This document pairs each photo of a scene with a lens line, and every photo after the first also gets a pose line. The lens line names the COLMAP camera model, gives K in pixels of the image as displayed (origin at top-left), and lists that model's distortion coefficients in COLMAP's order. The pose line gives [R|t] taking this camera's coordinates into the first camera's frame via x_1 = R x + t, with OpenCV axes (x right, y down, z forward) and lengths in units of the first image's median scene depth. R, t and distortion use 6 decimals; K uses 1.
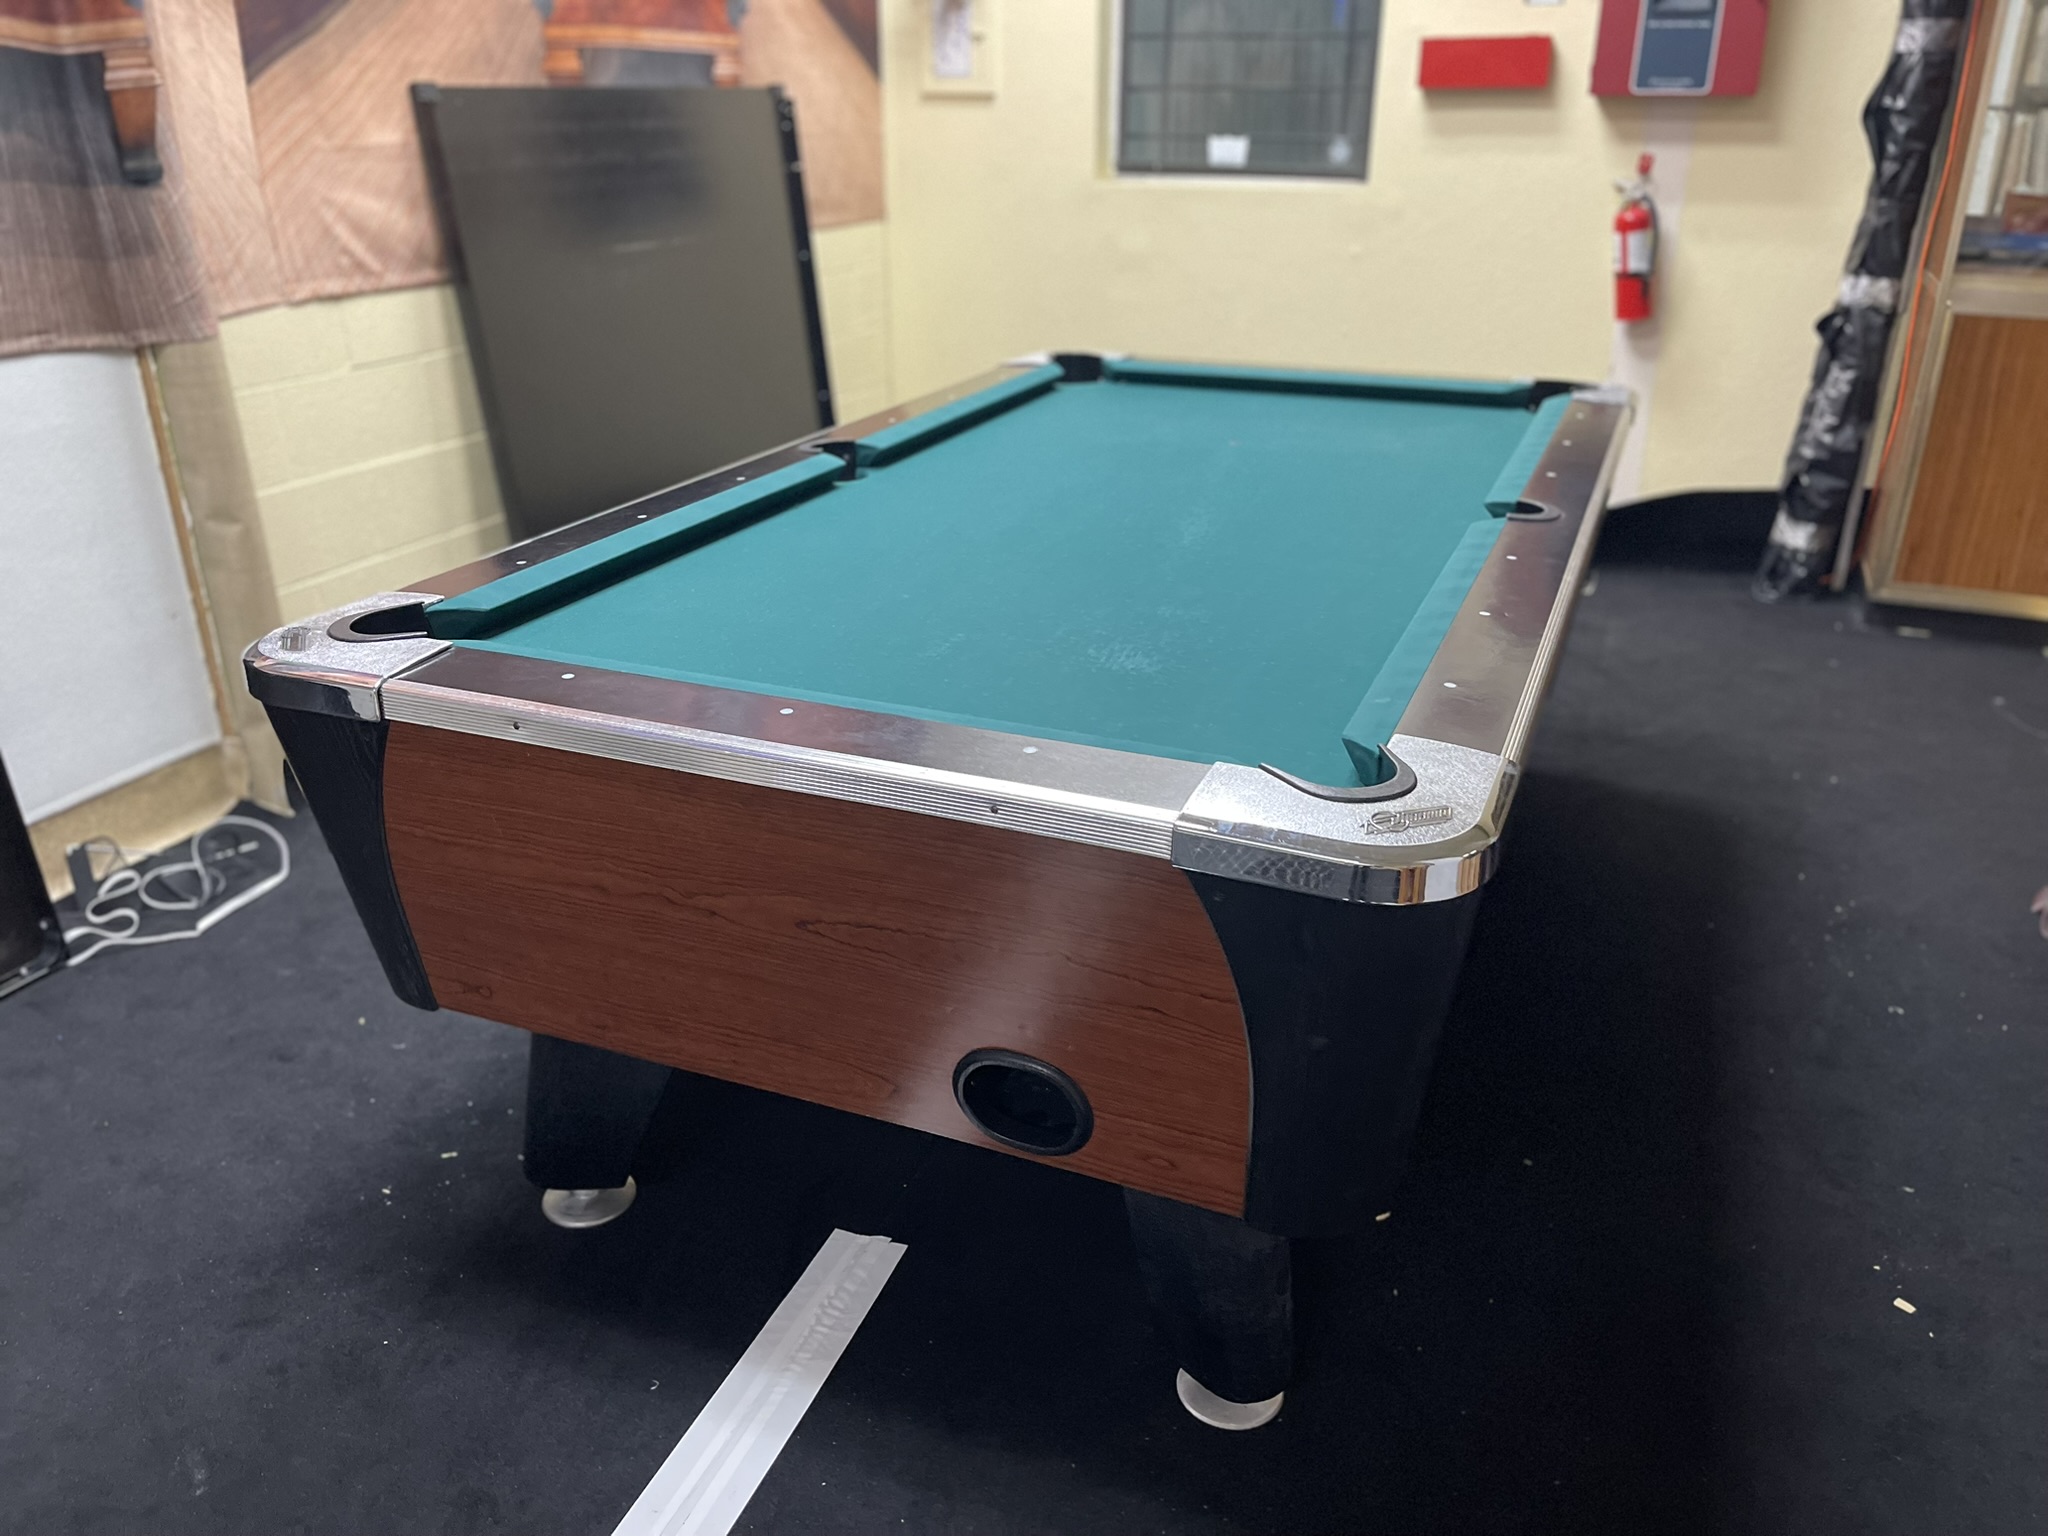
lens RADIAL K [[1559.8, 0, 1026.4], [0, 1559.8, 780.5], [0, 0, 1]] dist [0.075327, -0.105895]
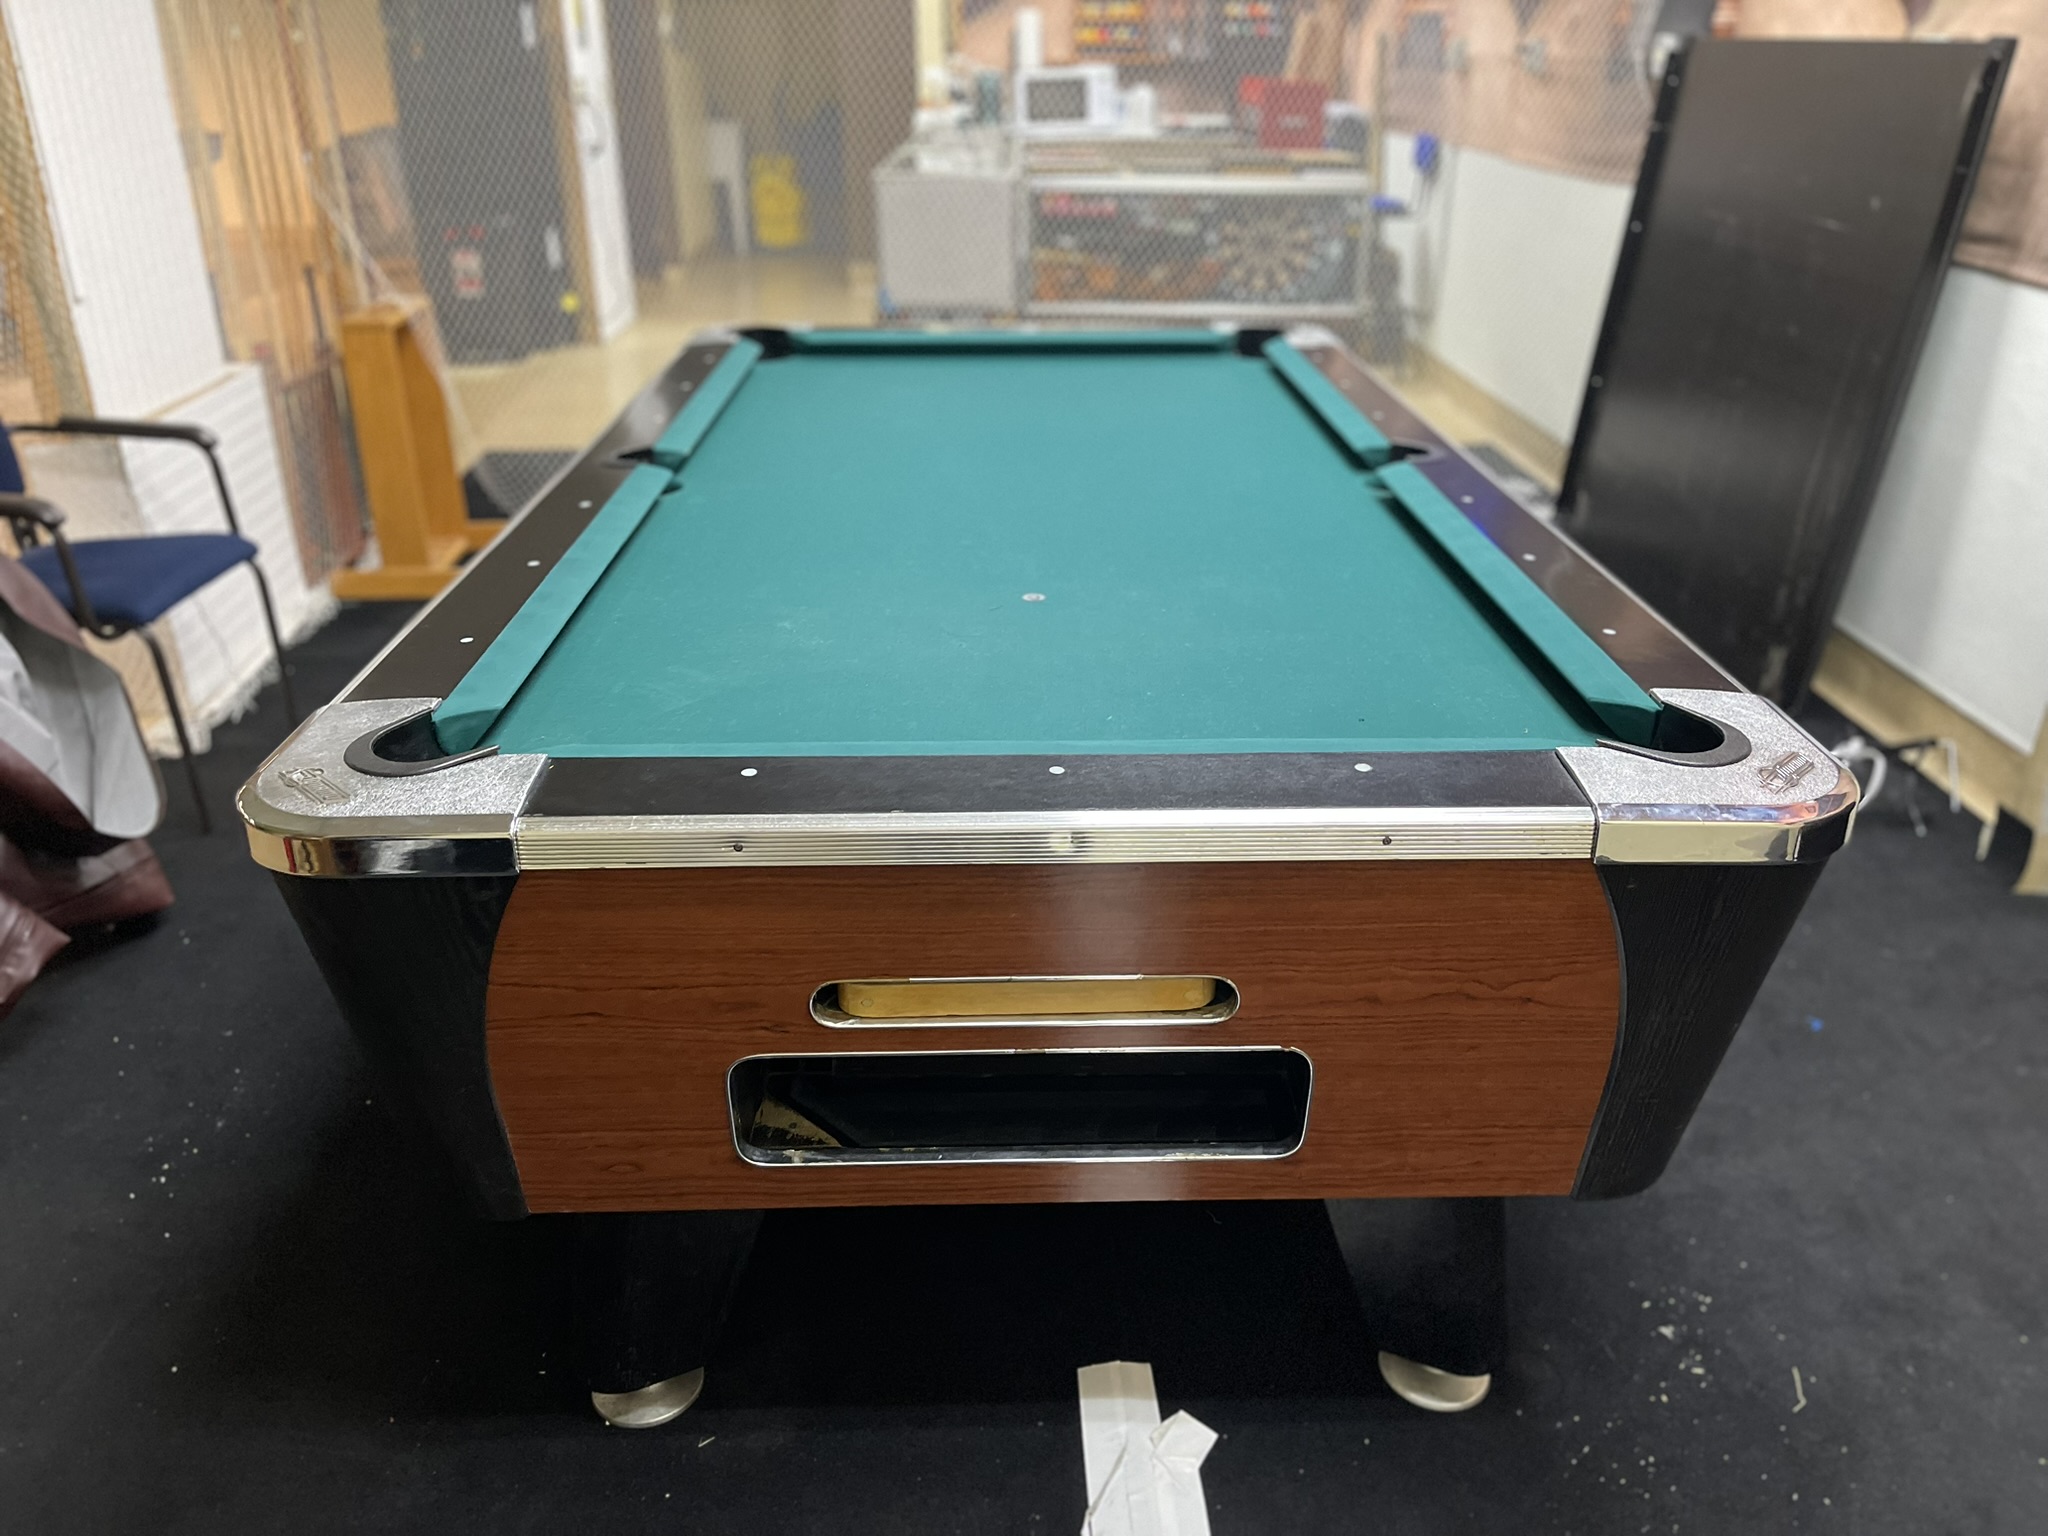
lens RADIAL K [[1562.6, 0, 1023.3], [0, 1562.6, 829.5], [0, 0, 1]] dist [0.243338, -0.105119]
pose [[0.906915, -0.186575, 0.377749, -0.270166], [0.165784, 0.982304, 0.087151, -0.047743], [-0.387324, -0.016414, 0.921798, 0.089081]]
